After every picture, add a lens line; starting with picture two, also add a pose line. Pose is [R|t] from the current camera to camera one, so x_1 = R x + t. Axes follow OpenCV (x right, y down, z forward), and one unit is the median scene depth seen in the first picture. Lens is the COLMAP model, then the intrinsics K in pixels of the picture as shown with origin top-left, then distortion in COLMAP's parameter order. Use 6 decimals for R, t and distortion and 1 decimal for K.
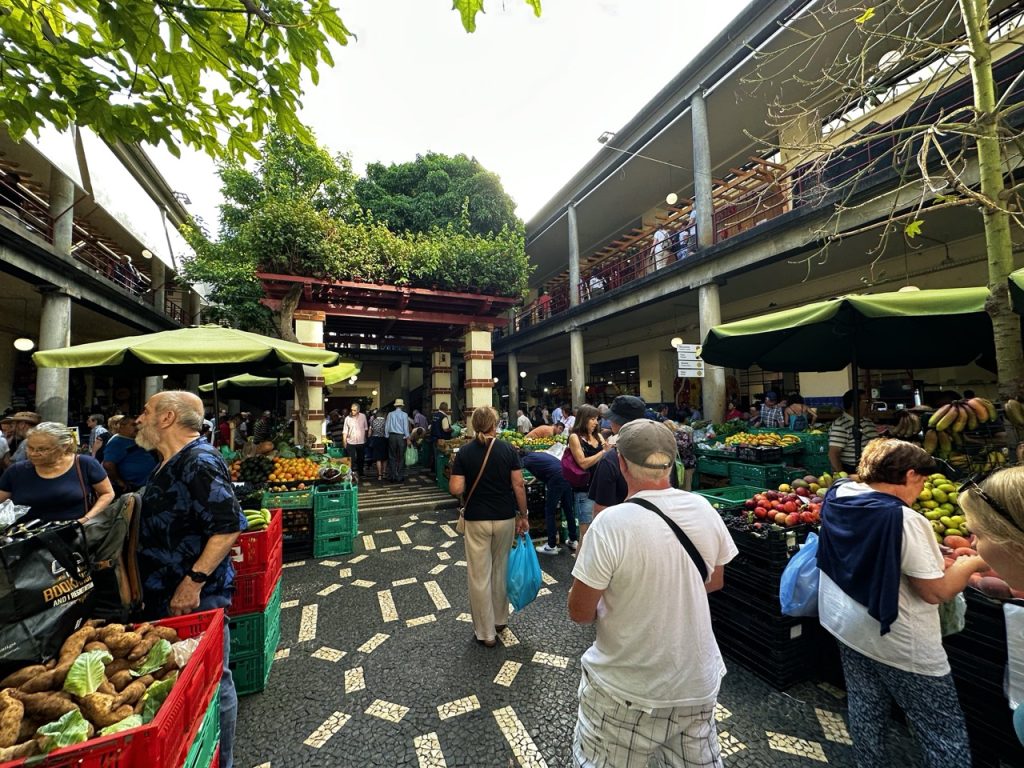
lens RADIAL K [[403.5, 0, 512.0], [0, 403.5, 384.0], [0, 0, 1]] dist [-0.000250, -0.000033]
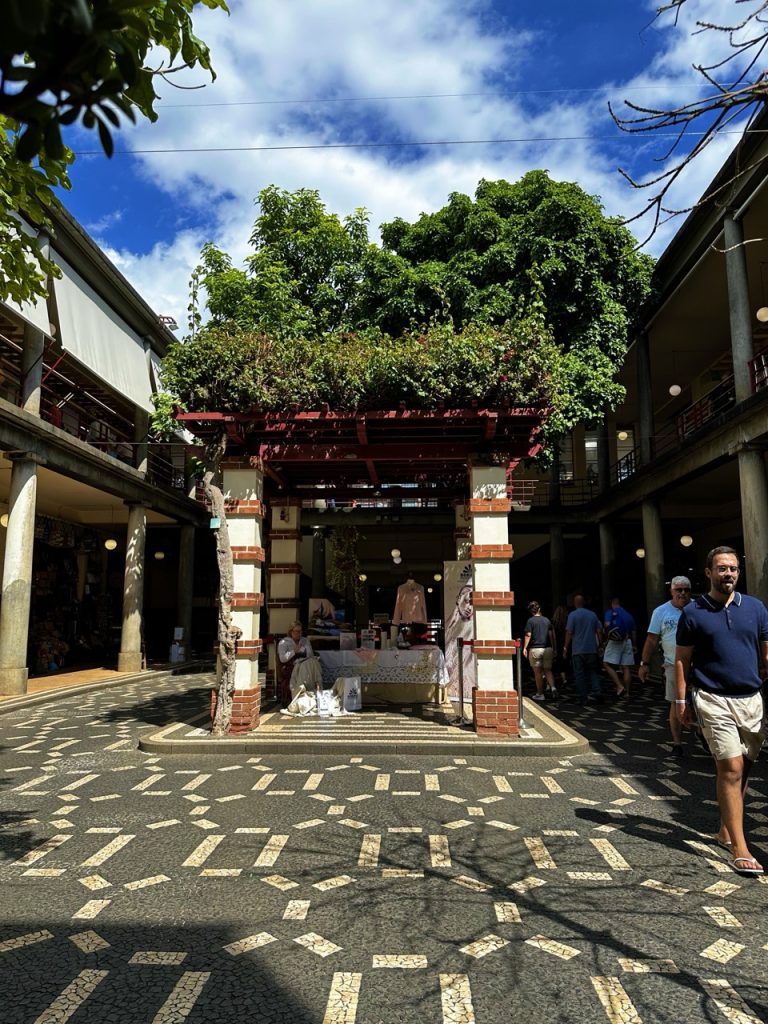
lens RADIAL K [[711.7, 0, 392.7], [0, 711.7, 516.4], [0, 0, 1]] dist [0.062990, -0.087906]
pose [[0.897399, -0.043203, -0.439100, 0.313269], [0.011947, 0.997209, -0.073699, 0.025199], [0.441058, 0.060892, 0.895410, -0.025277]]
